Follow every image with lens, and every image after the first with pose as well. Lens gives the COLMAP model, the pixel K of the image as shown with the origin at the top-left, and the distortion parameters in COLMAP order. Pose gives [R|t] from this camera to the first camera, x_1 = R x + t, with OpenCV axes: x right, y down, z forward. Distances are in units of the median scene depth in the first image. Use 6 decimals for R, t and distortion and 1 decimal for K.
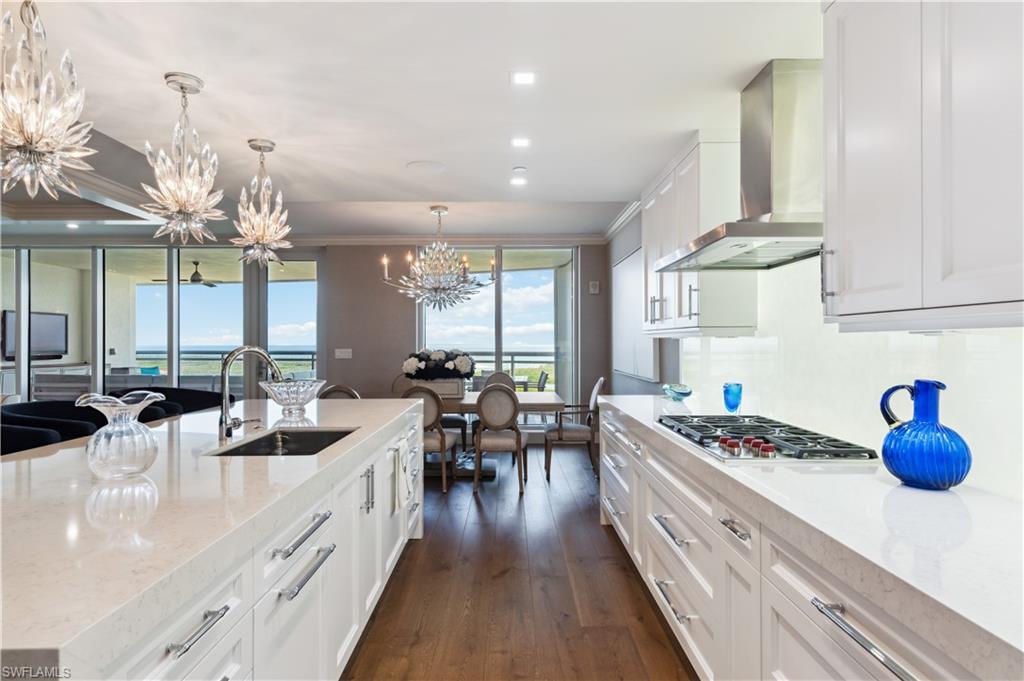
lens RADIAL K [[558.0, 0, 512.0], [0, 558.0, 340.5], [0, 0, 1]] dist [0.045552, 0.000039]
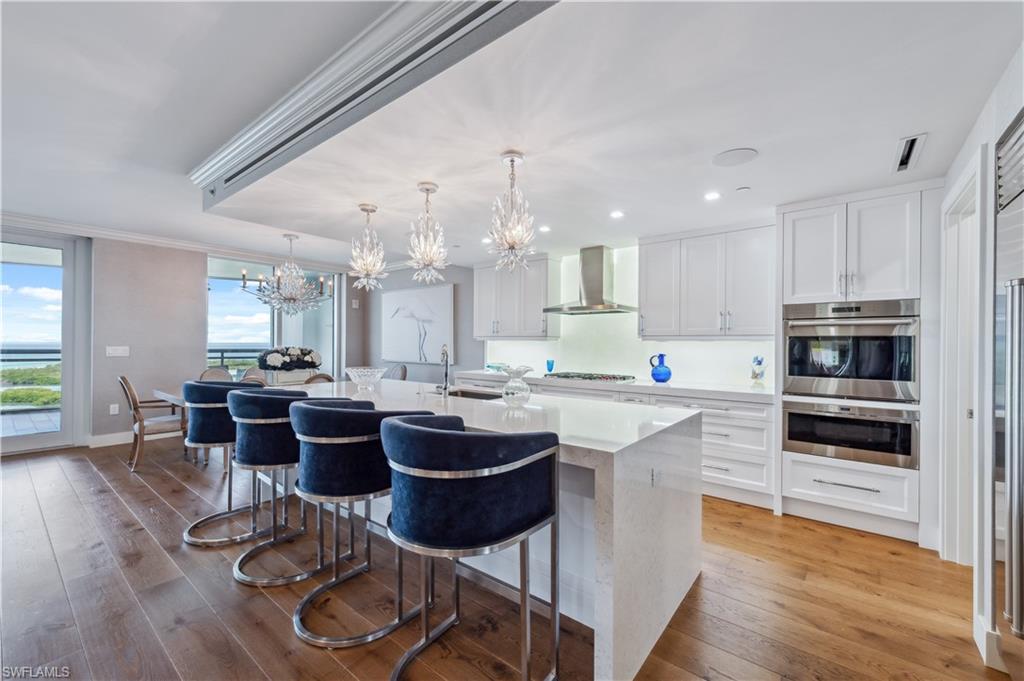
lens RADIAL K [[411.4, 0, 508.3], [0, 411.4, 344.7], [0, 0, 1]] dist [0.010711, -0.000156]
pose [[0.626657, 0.002001, 0.779293, -0.573657], [-0.010588, 0.999926, 0.005946, 0.000334], [-0.779223, -0.011977, 0.626632, 0.018139]]
